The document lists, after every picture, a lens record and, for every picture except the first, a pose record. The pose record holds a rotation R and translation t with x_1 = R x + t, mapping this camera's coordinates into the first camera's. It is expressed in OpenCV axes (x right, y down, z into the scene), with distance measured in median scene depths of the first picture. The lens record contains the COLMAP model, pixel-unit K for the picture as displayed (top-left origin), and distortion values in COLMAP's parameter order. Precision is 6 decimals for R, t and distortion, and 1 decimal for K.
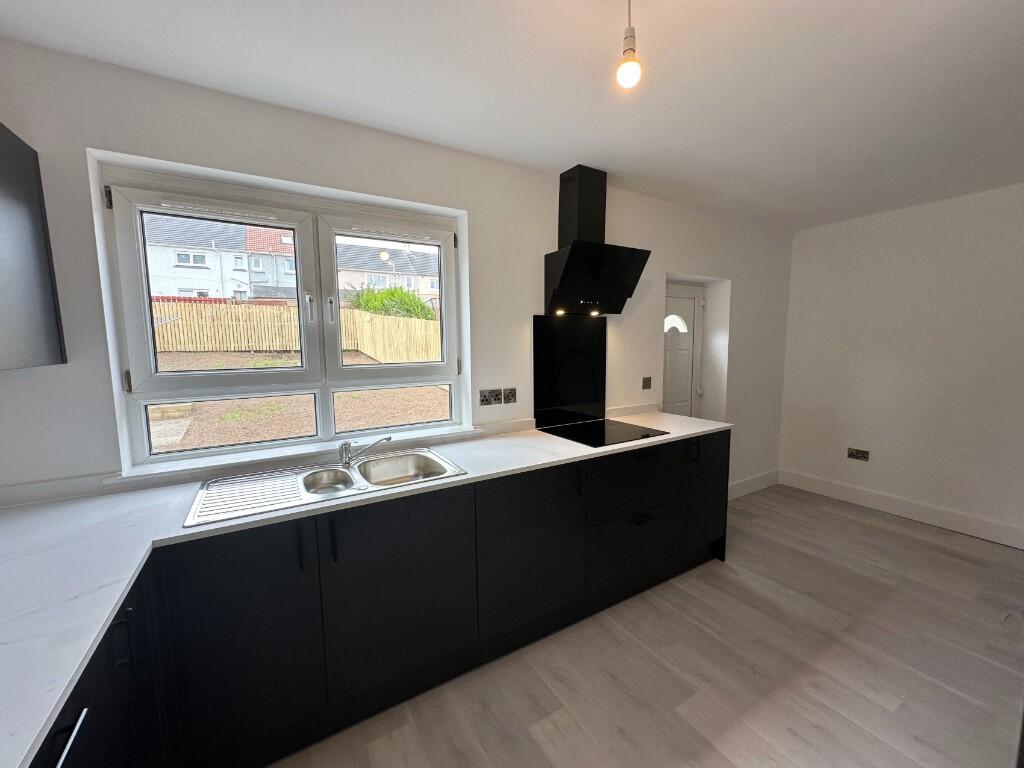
lens RADIAL K [[412.0, 0, 512.0], [0, 412.0, 384.0], [0, 0, 1]] dist [0.001233, 0.000058]
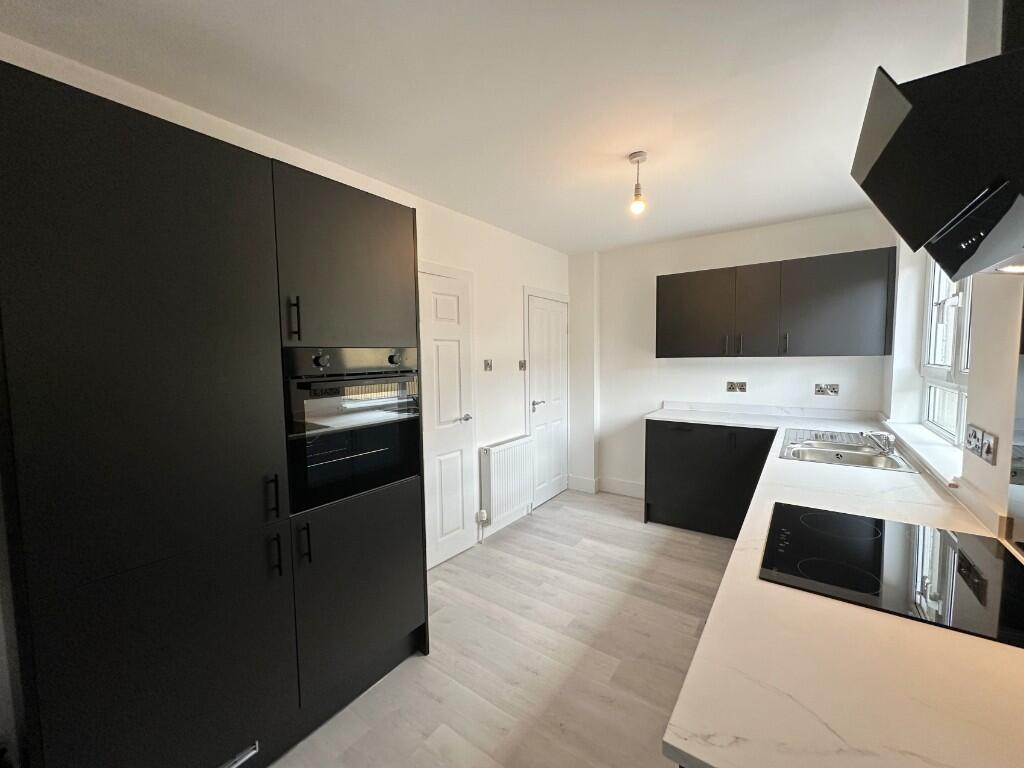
lens RADIAL K [[412.0, 0, 512.0], [0, 412.0, 384.0], [0, 0, 1]] dist [0.001233, 0.000058]
pose [[-0.913801, 0.043115, -0.403868, 0.972414], [-0.021207, 0.987929, 0.153450, -0.128898], [0.405609, 0.148788, -0.901855, 1.581456]]
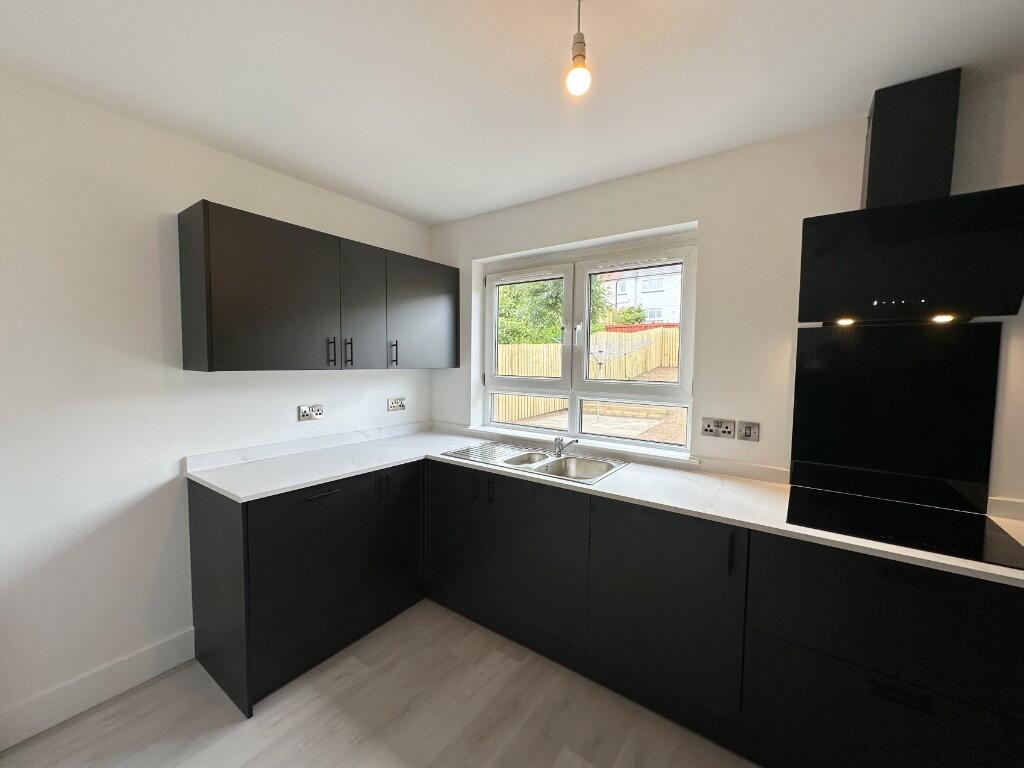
lens RADIAL K [[401.7, 0, 512.0], [0, 401.7, 384.0], [0, 0, 1]] dist [-0.000943, -0.000060]
pose [[0.402615, 0.072631, -0.912483, 0.673826], [-0.110792, 0.993385, 0.030186, -0.045620], [0.908640, 0.088942, 0.407998, 0.341891]]
